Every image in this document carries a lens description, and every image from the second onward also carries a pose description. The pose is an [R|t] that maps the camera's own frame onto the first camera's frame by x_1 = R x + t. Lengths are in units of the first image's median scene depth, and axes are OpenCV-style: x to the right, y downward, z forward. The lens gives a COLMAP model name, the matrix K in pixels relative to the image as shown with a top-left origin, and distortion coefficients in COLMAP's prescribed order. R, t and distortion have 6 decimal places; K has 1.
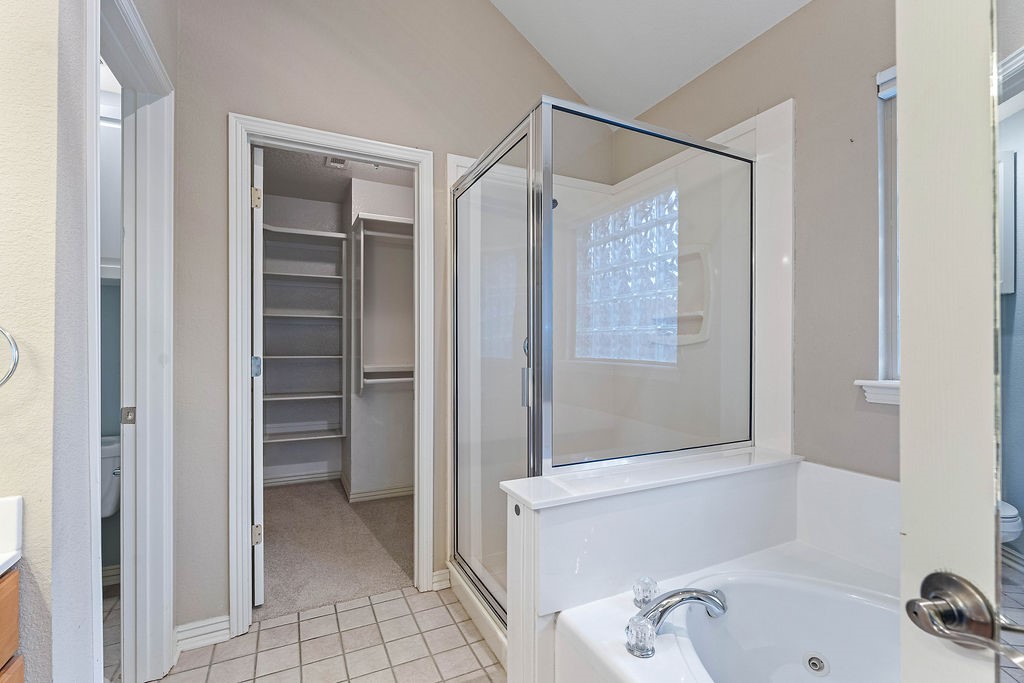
lens RADIAL K [[444.9, 0, 502.9], [0, 444.9, 347.6], [0, 0, 1]] dist [-0.006155, -0.000377]
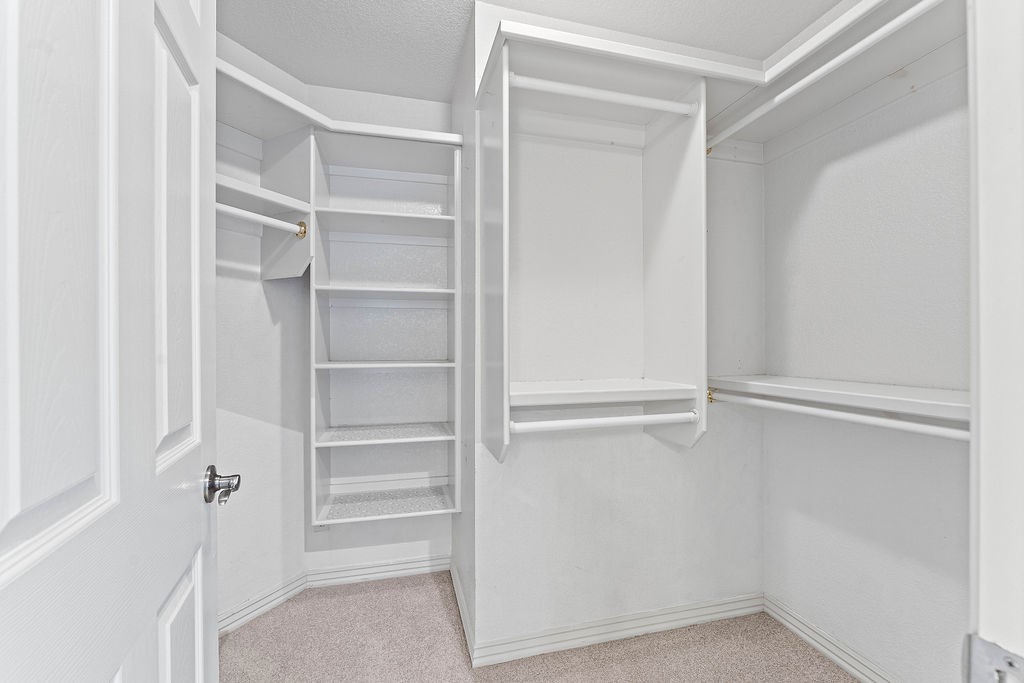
lens RADIAL K [[419.9, 0, 506.8], [0, 419.9, 345.2], [0, 0, 1]] dist [-0.000282, 0.001550]
pose [[0.982275, -0.002838, -0.187424, -0.322435], [0.002699, 0.999996, -0.000998, -0.004246], [0.187426, 0.000475, 0.982279, 0.808553]]
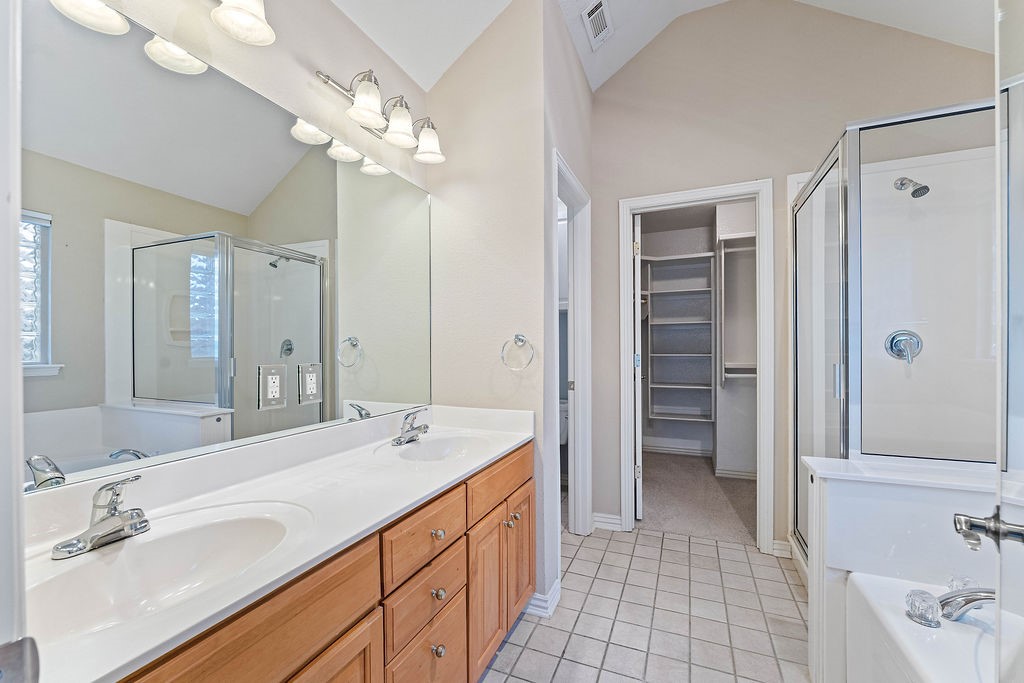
lens RADIAL K [[419.9, 0, 512.8], [0, 419.9, 350.0], [0, 0, 1]] dist [-0.000282, 0.001550]
pose [[0.659634, -0.000414, -0.751587, 0.216859], [0.005897, 0.999972, 0.004625, -0.000935], [0.751564, -0.007483, 0.659618, -0.233841]]
